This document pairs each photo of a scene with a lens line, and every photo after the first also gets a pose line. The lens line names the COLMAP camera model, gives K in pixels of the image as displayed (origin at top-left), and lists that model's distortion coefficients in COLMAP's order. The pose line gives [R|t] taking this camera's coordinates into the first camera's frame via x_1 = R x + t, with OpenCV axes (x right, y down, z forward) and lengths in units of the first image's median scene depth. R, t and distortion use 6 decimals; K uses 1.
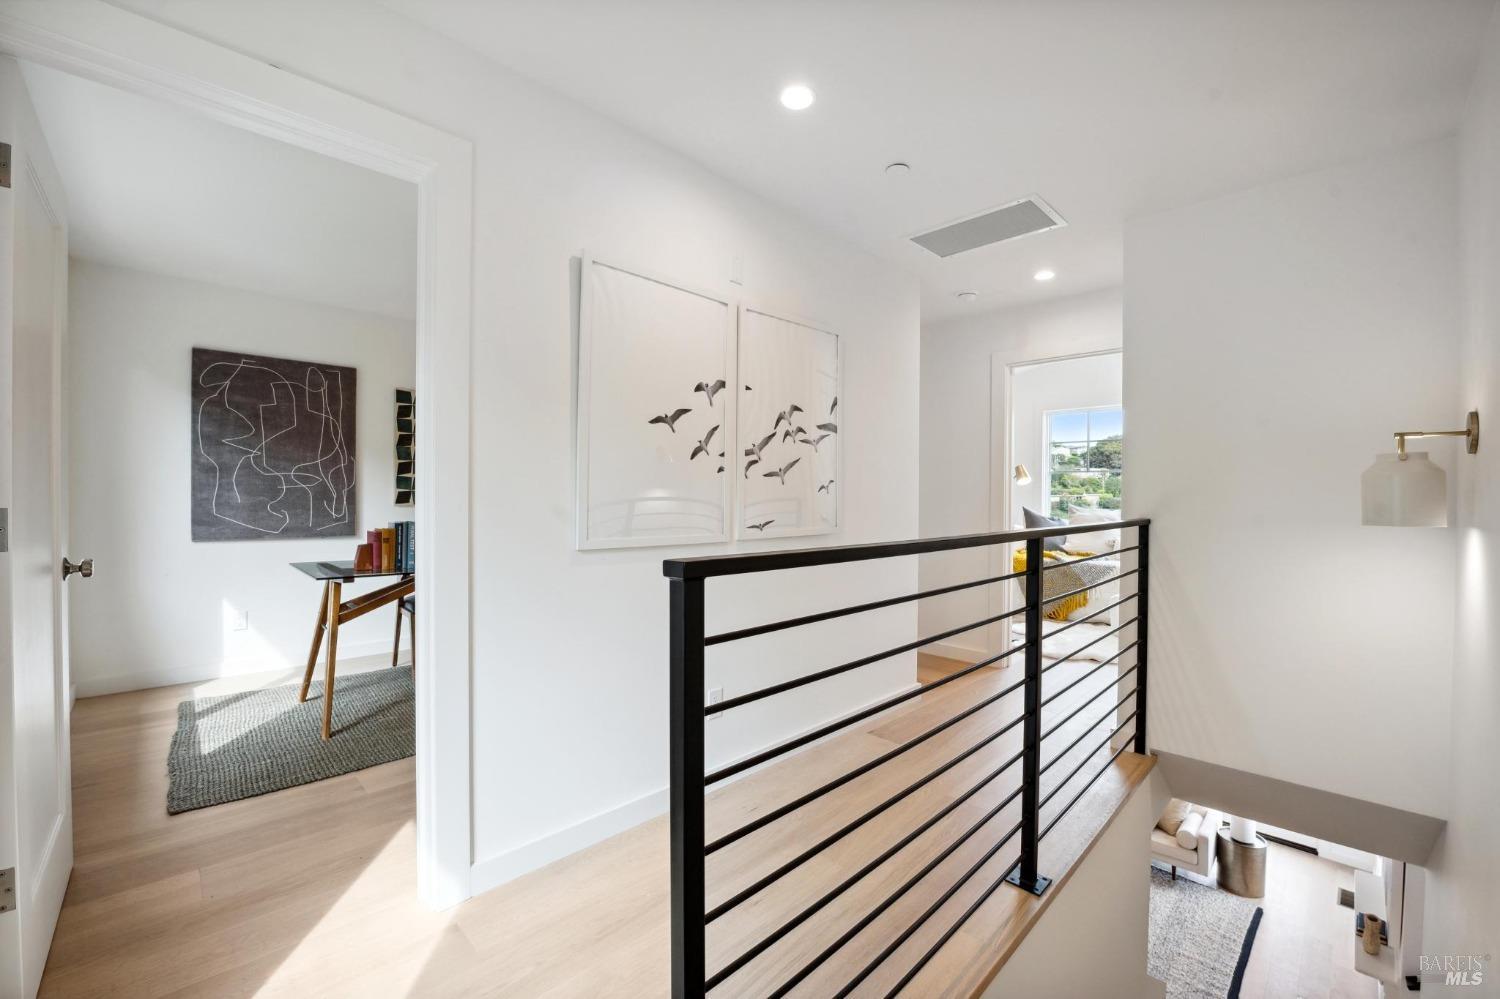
lens RADIAL K [[600.7, 0, 750.0], [0, 600.7, 499.5], [0, 0, 1]] dist [0.000020, 0.000008]
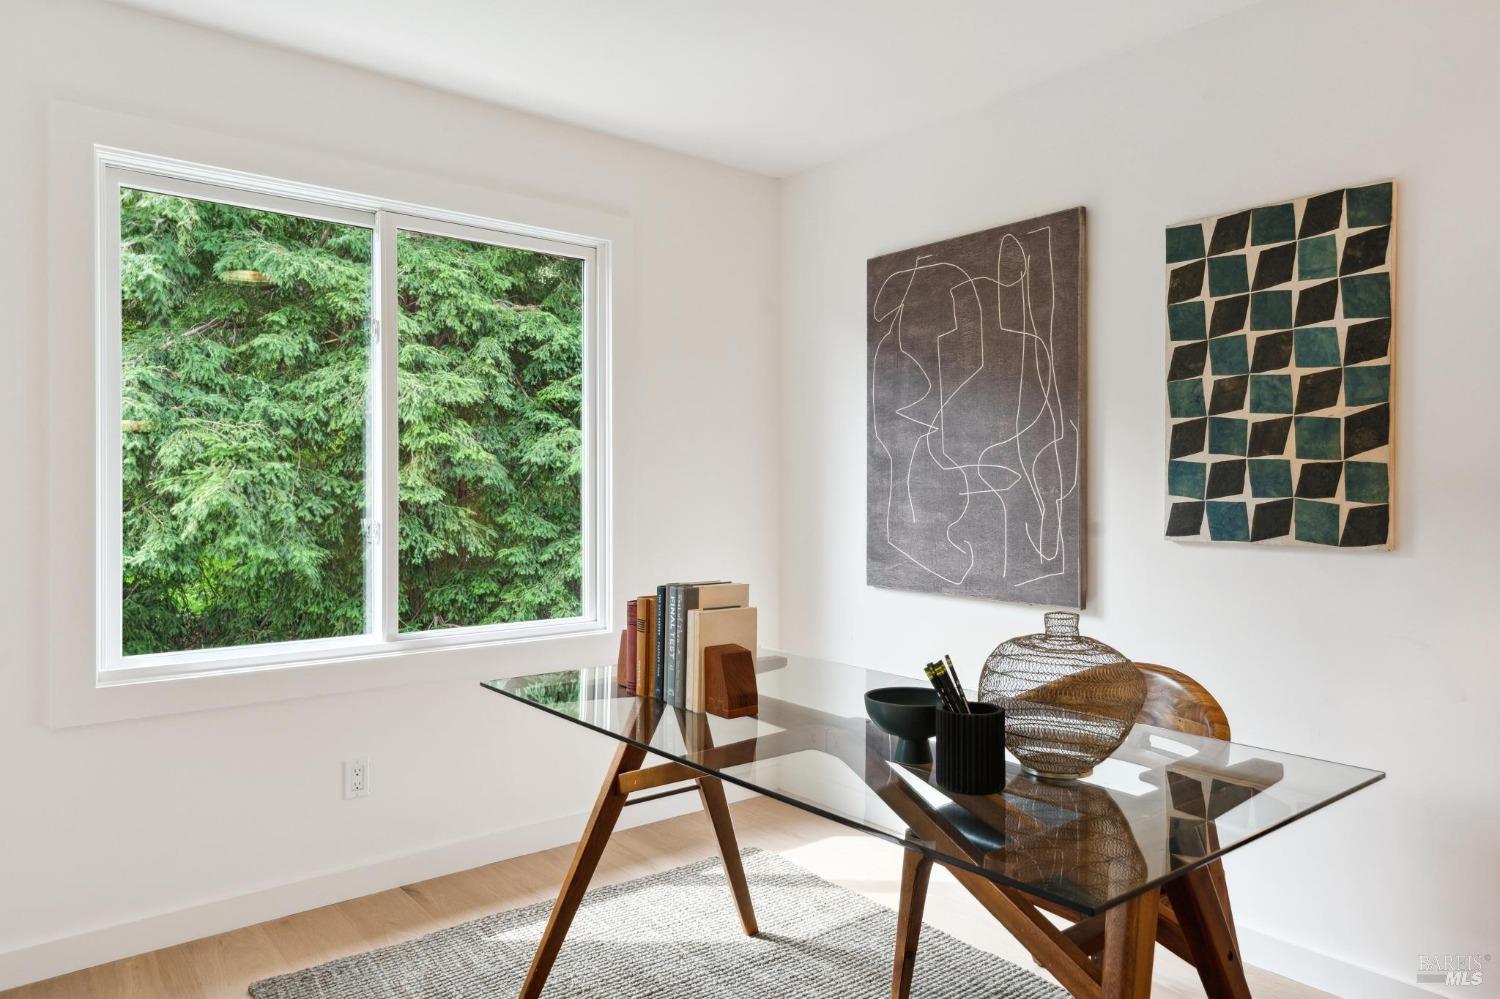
lens RADIAL K [[984.8, 0, 750.0], [0, 984.8, 499.5], [0, 0, 1]] dist [0.002735, -0.000702]
pose [[-0.086599, 0.001120, -0.996243, 0.046595], [-0.010317, 0.999945, 0.002021, -0.015854], [0.996190, 0.010453, -0.086583, 0.900727]]
